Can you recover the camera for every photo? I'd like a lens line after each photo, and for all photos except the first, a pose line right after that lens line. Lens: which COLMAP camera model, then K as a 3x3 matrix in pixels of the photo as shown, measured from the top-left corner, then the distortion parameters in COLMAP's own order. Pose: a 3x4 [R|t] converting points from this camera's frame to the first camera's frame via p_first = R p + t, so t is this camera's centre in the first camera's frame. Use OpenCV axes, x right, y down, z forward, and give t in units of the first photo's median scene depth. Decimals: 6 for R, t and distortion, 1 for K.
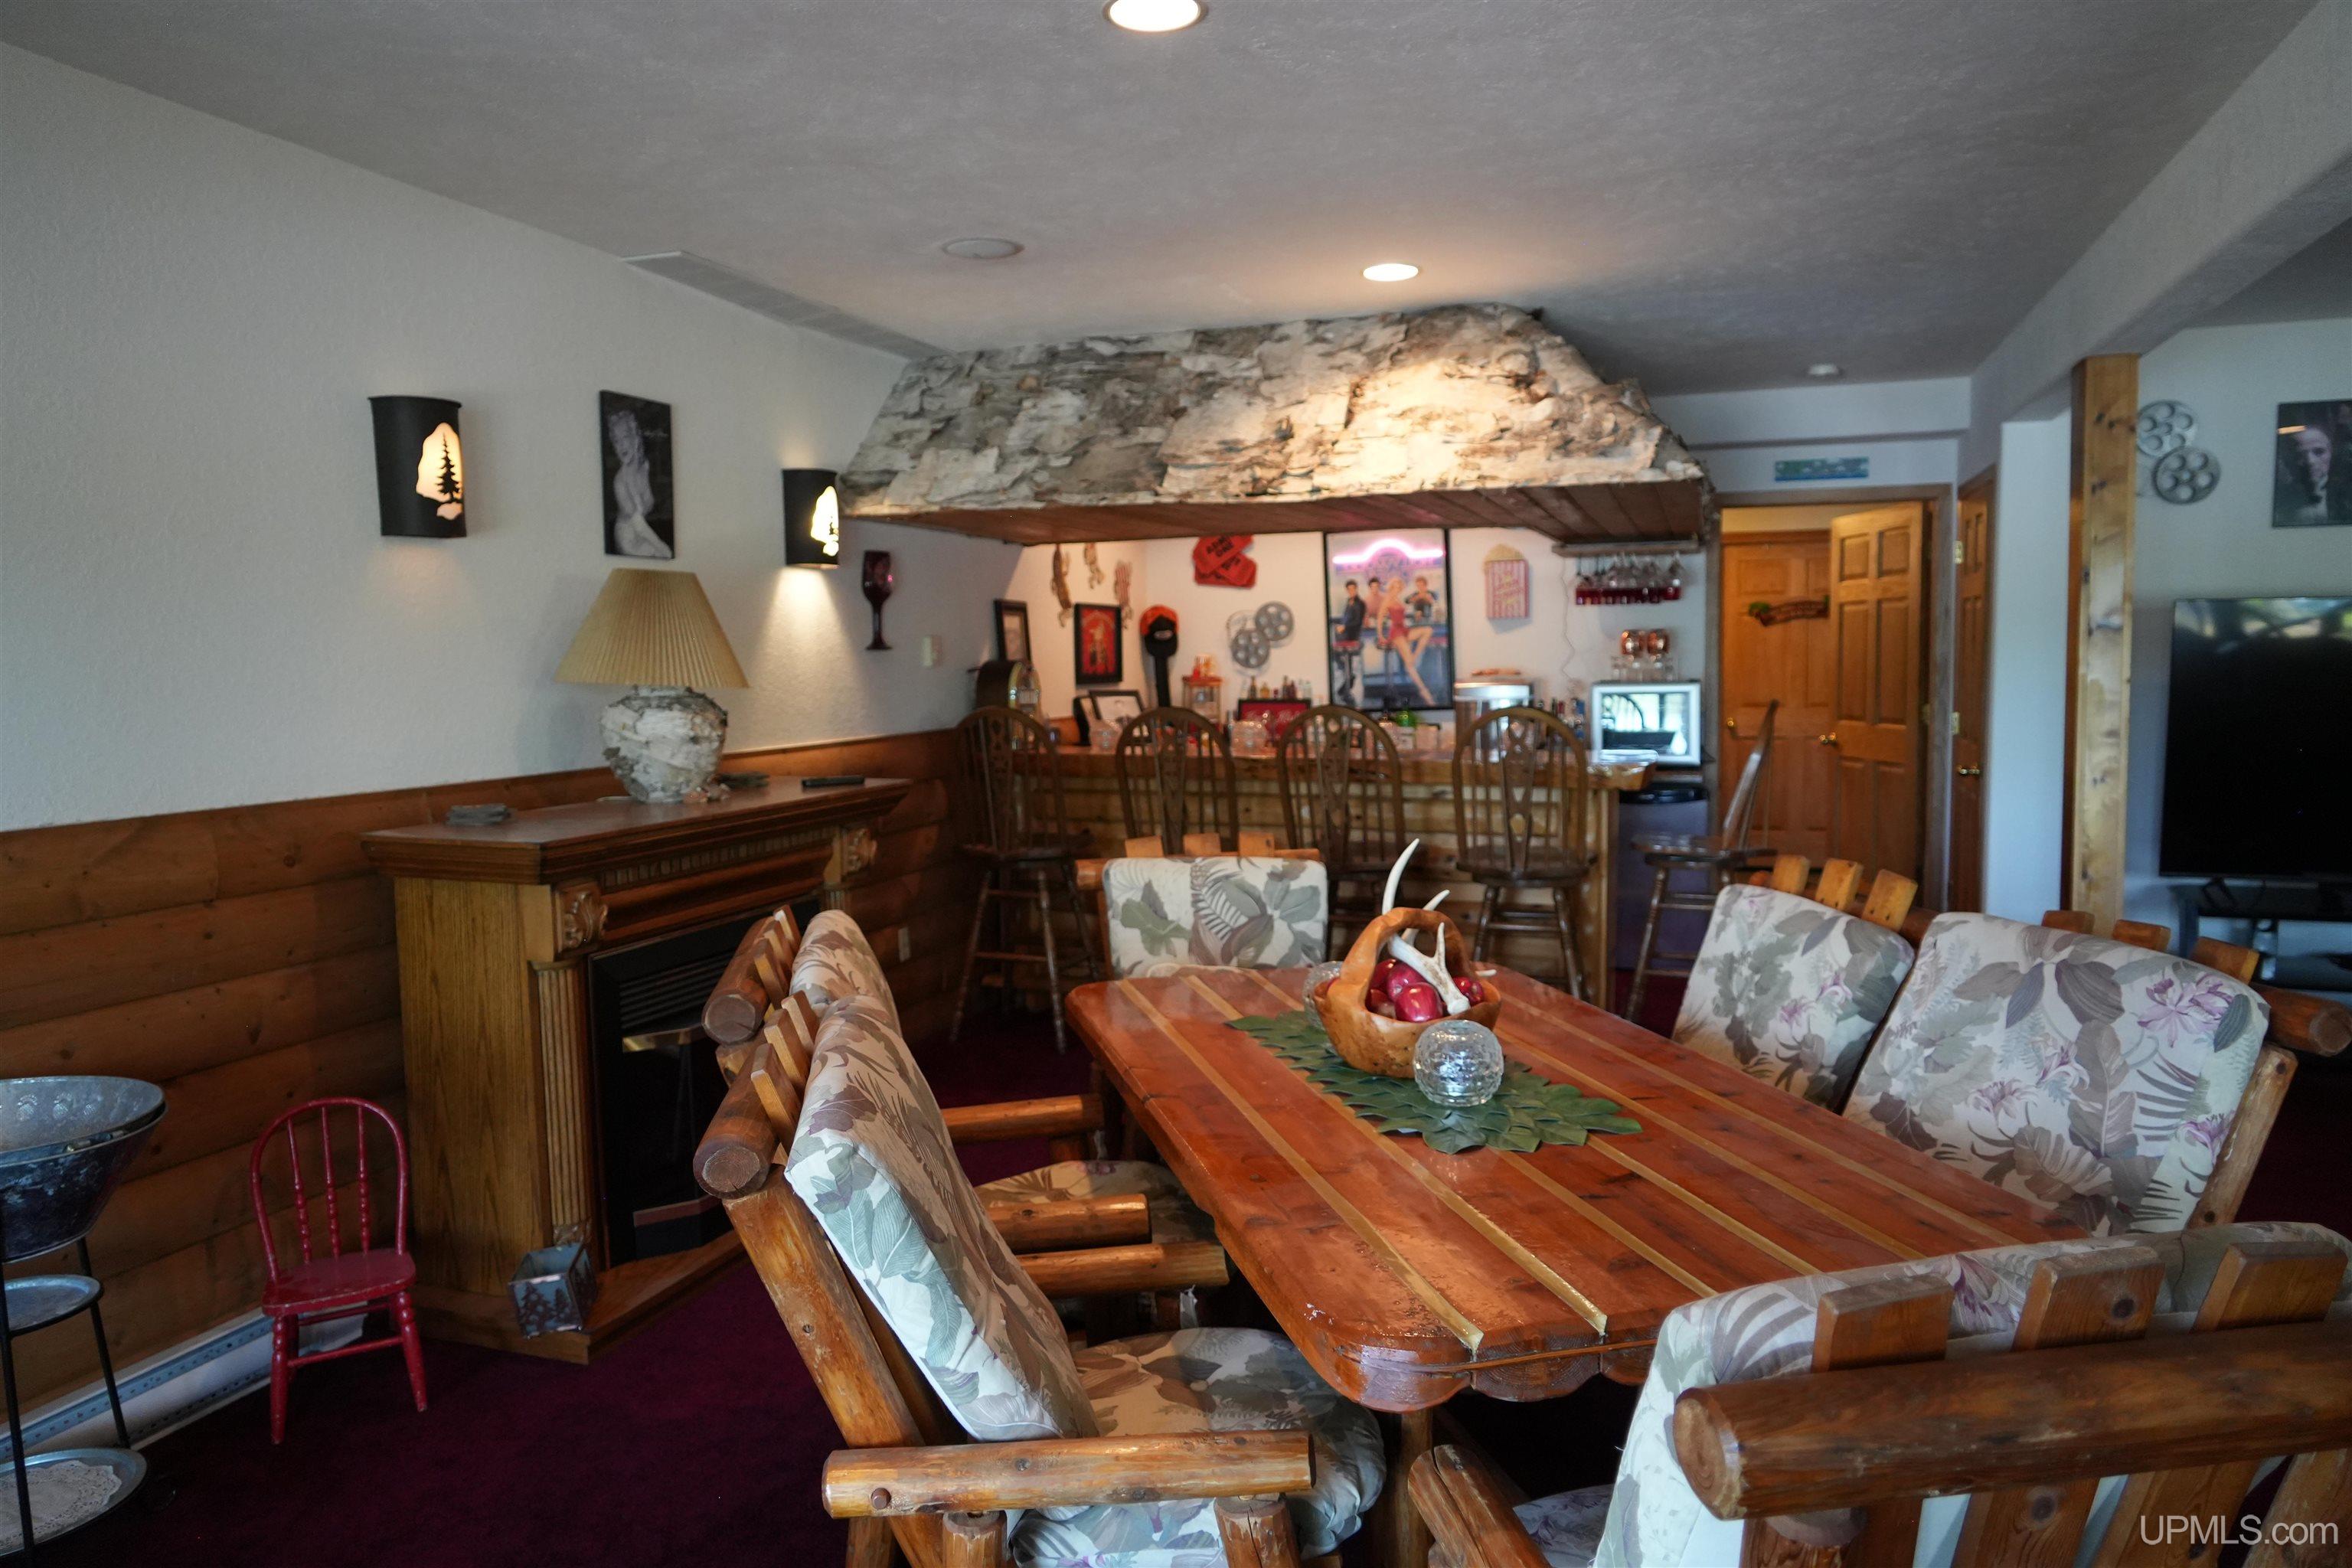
lens RADIAL K [[1568.2, 0, 1176.6], [0, 1568.2, 791.6], [0, 0, 1]] dist [-0.027230, 0.018791]
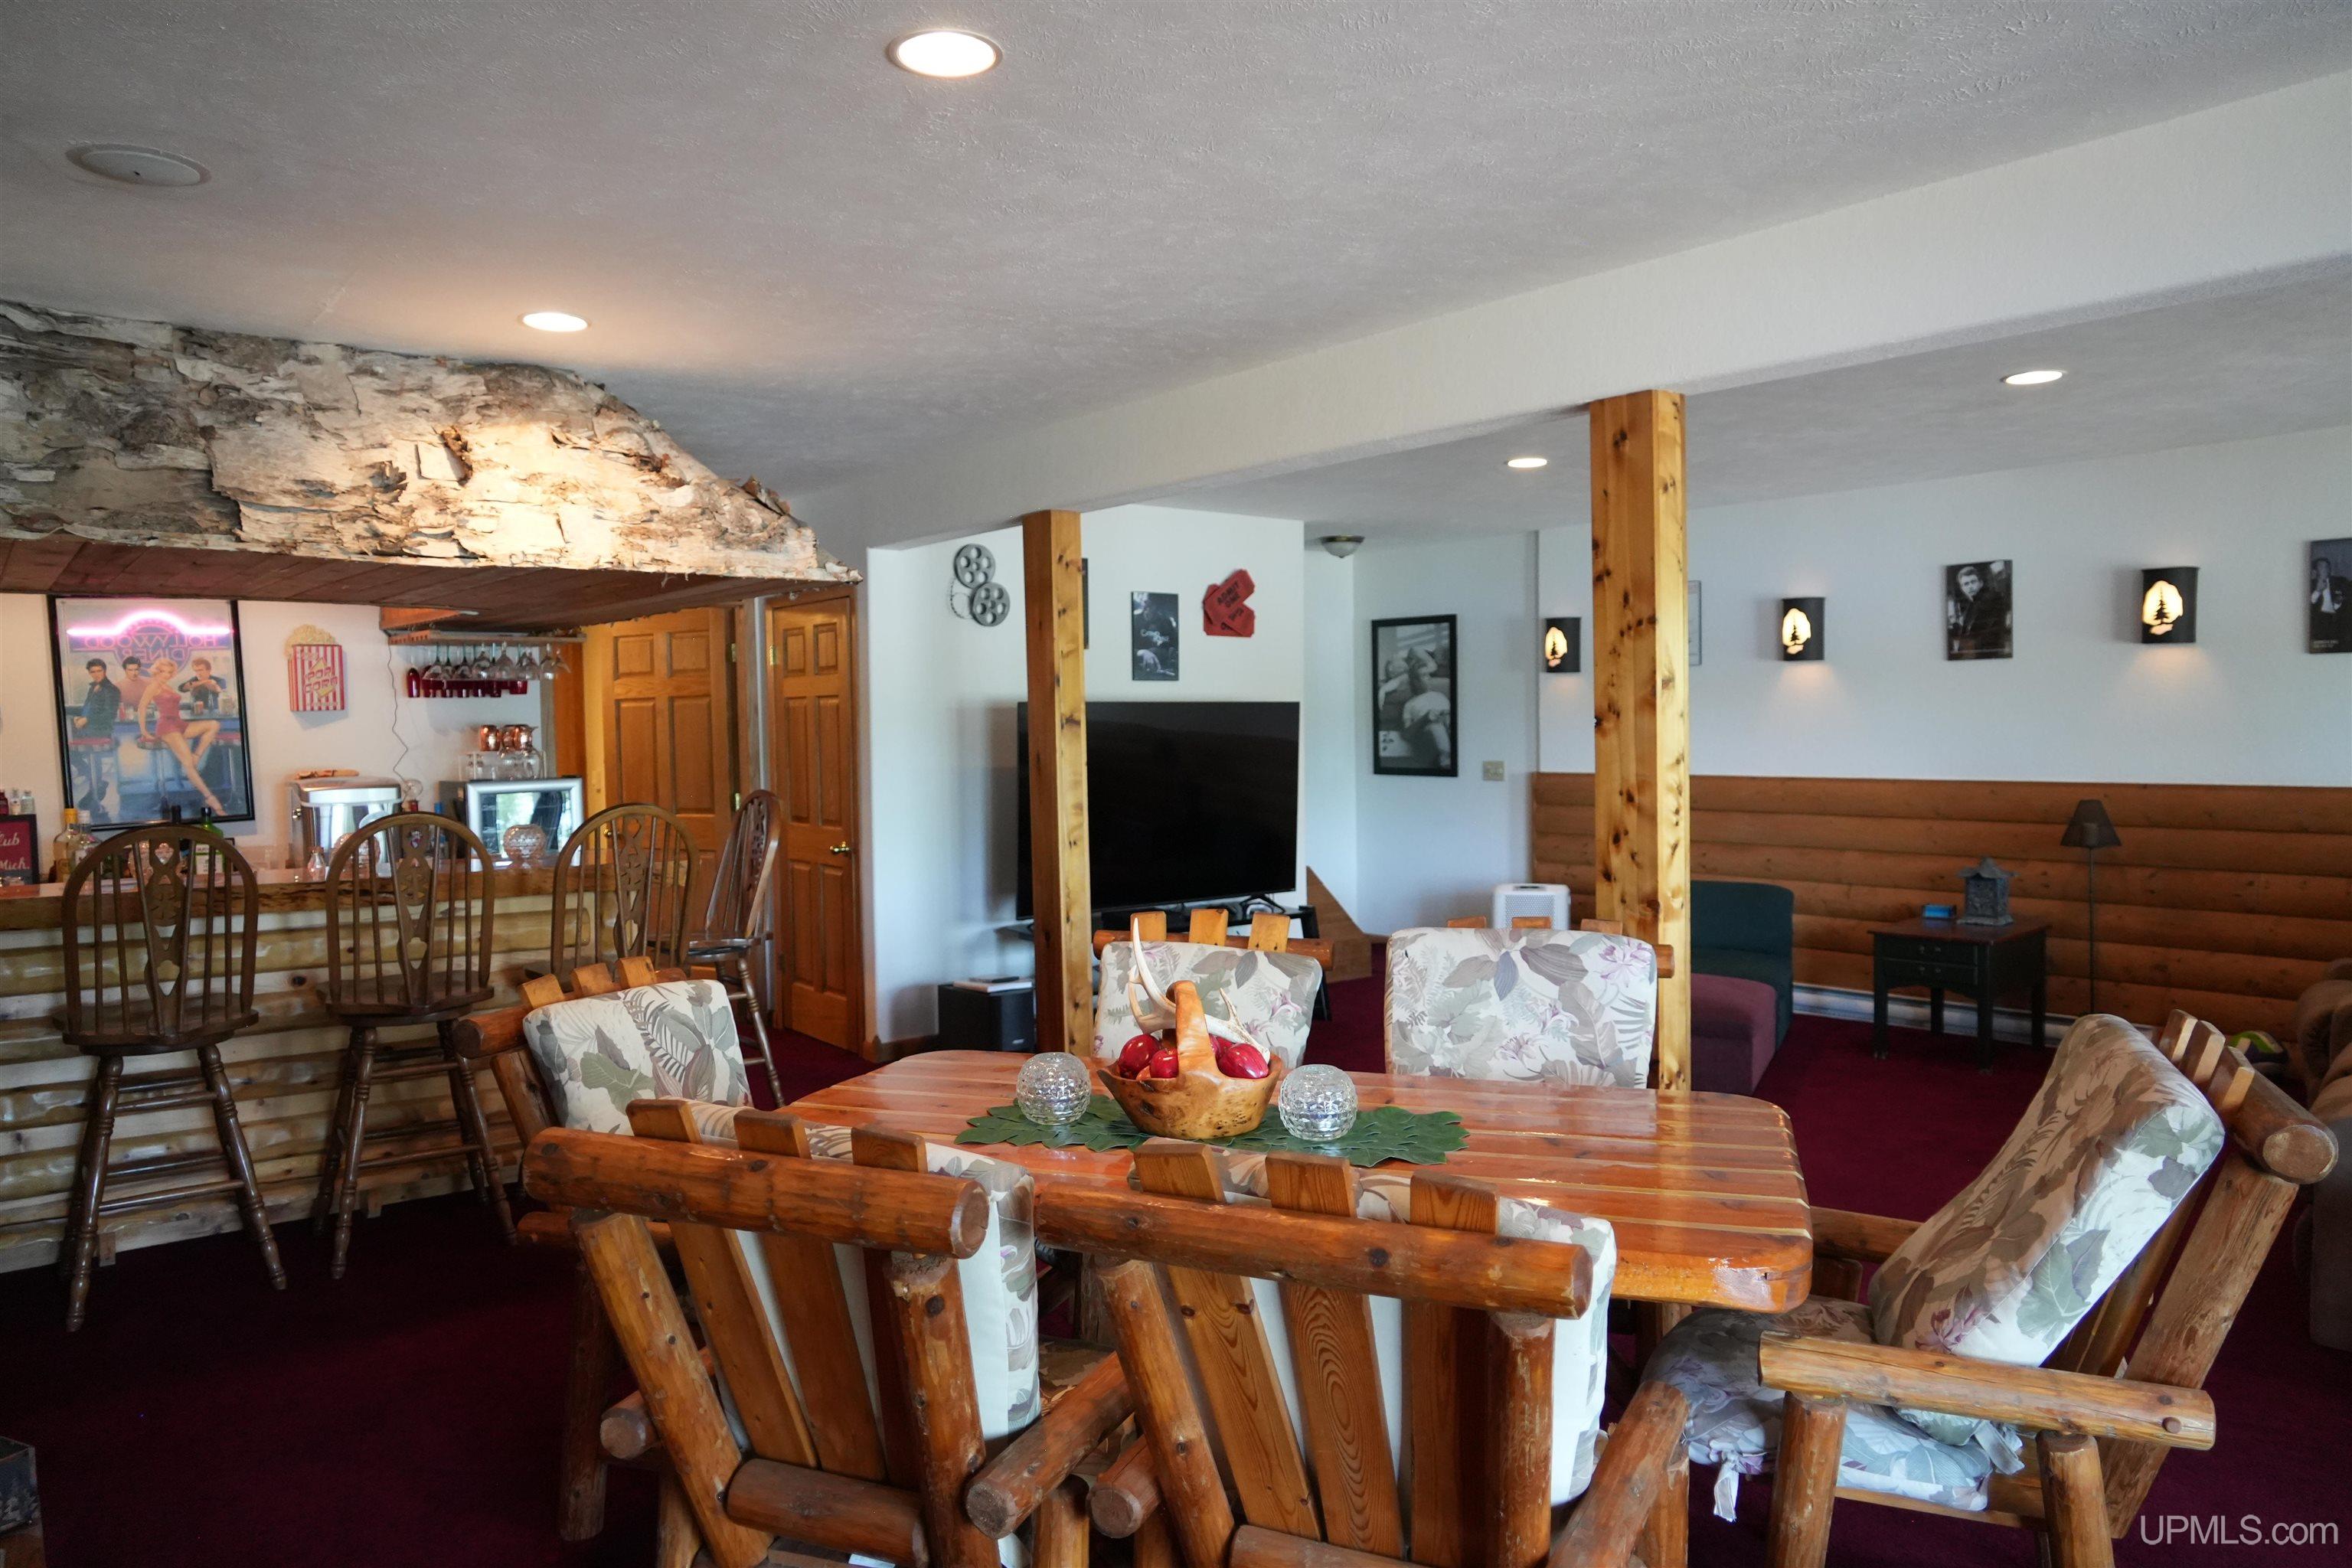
lens RADIAL K [[1568.2, 0, 1177.3], [0, 1568.2, 787.0], [0, 0, 1]] dist [-0.027230, 0.018791]
pose [[0.528400, -0.027897, 0.848537, -0.395623], [0.084008, 0.996273, -0.019560, -0.018728], [-0.844829, 0.081620, 0.528775, 0.226744]]
